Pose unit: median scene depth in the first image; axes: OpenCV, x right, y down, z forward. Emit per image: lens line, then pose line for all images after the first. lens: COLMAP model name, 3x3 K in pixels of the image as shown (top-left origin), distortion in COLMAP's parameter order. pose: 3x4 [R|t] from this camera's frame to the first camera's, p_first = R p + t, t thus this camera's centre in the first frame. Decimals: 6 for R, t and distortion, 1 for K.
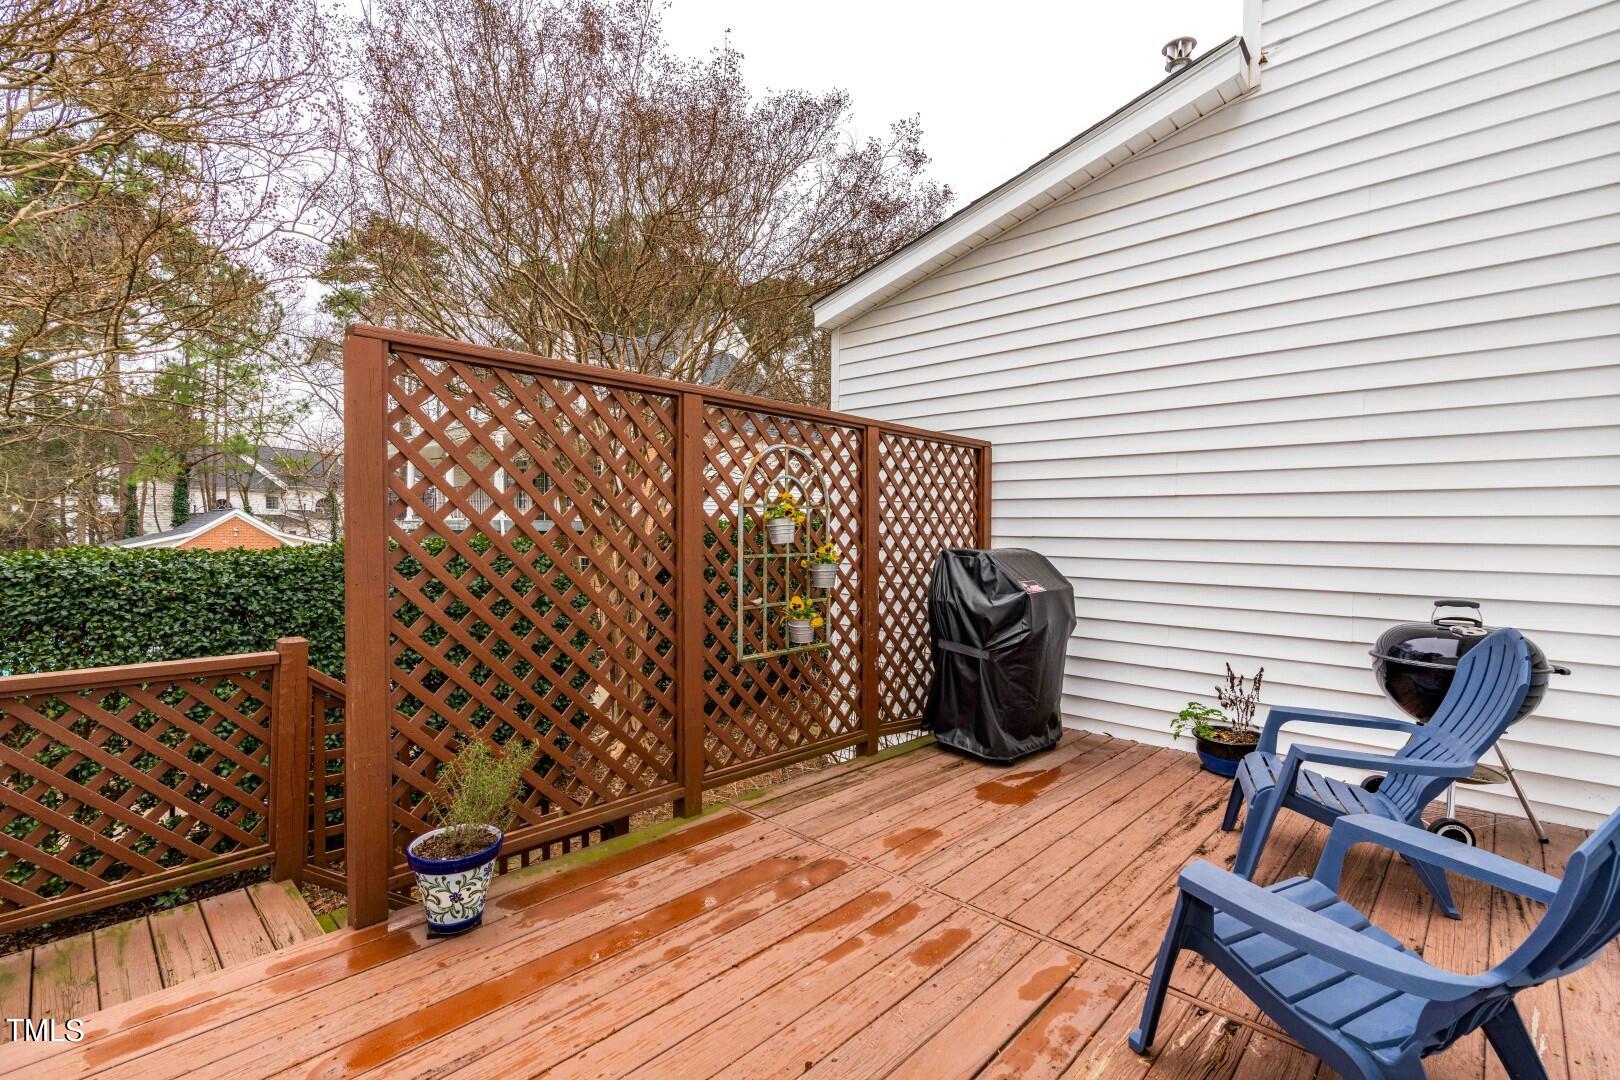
lens RADIAL K [[737.2, 0, 811.9], [0, 737.2, 533.7], [0, 0, 1]] dist [-0.029871, 0.012022]
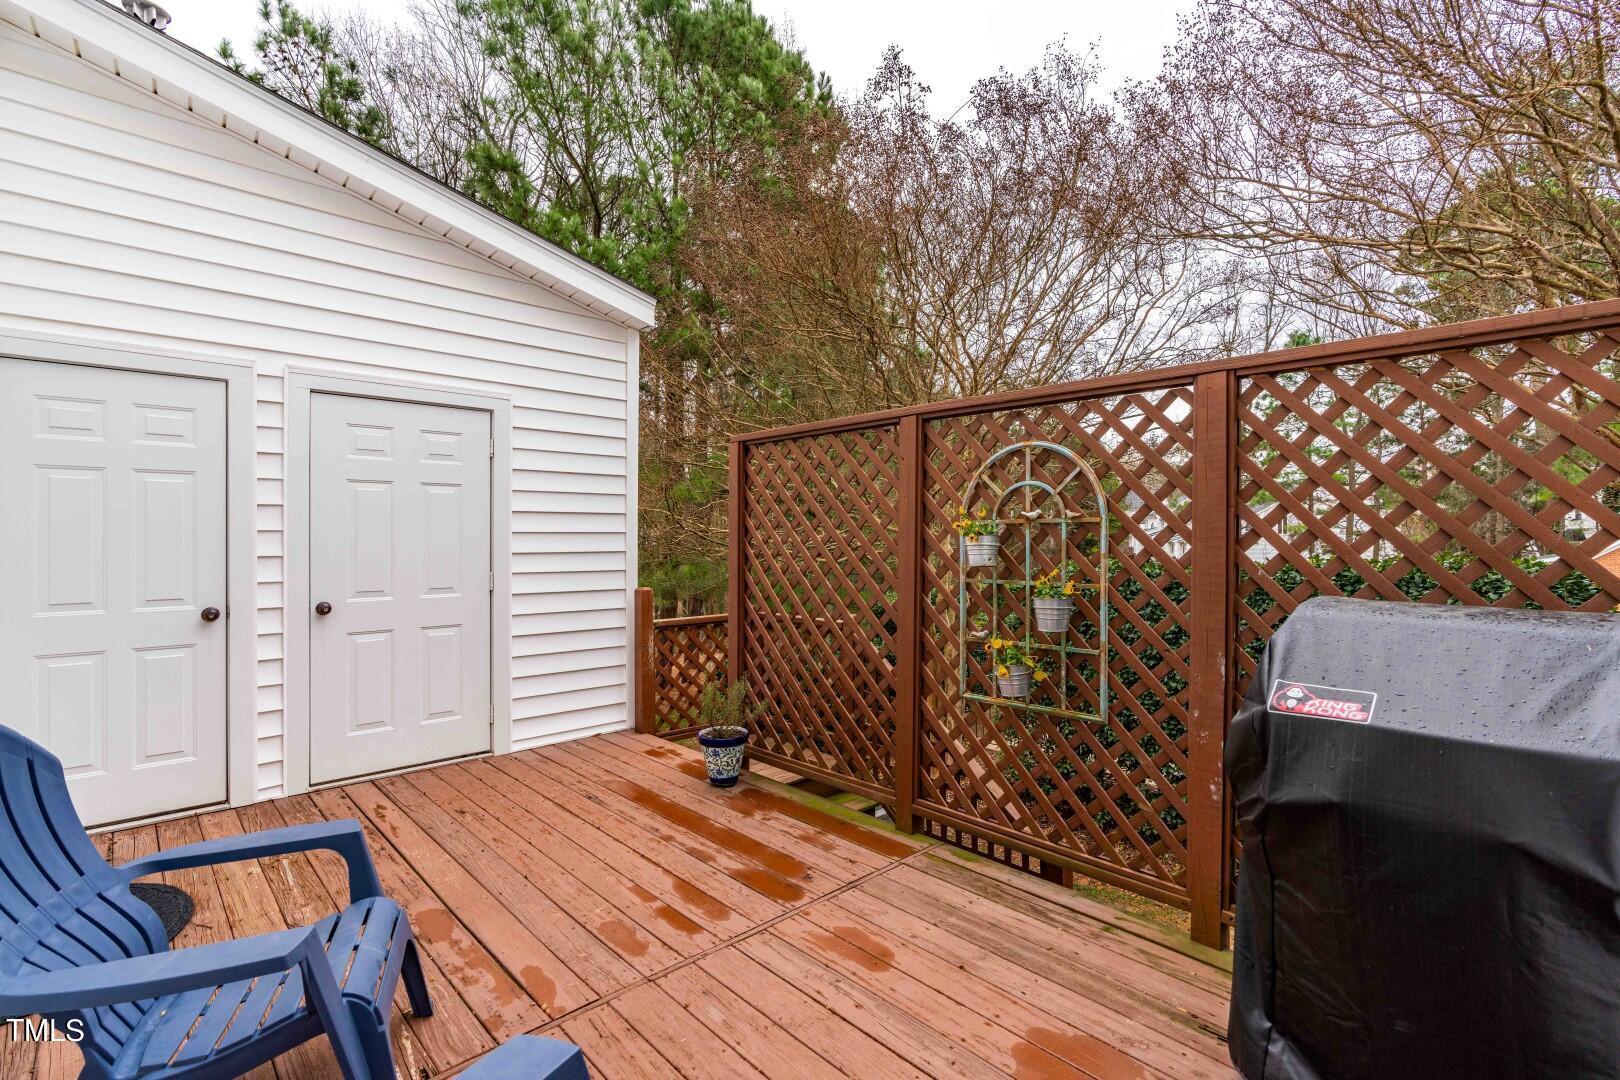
lens RADIAL K [[737.2, 0, 811.9], [0, 737.2, 533.7], [0, 0, 1]] dist [-0.029871, 0.012022]
pose [[-0.052200, -0.012795, -0.998555, 1.074856], [-0.010236, 0.999872, -0.012277, -0.019399], [0.998584, 0.009581, -0.052324, 1.143255]]
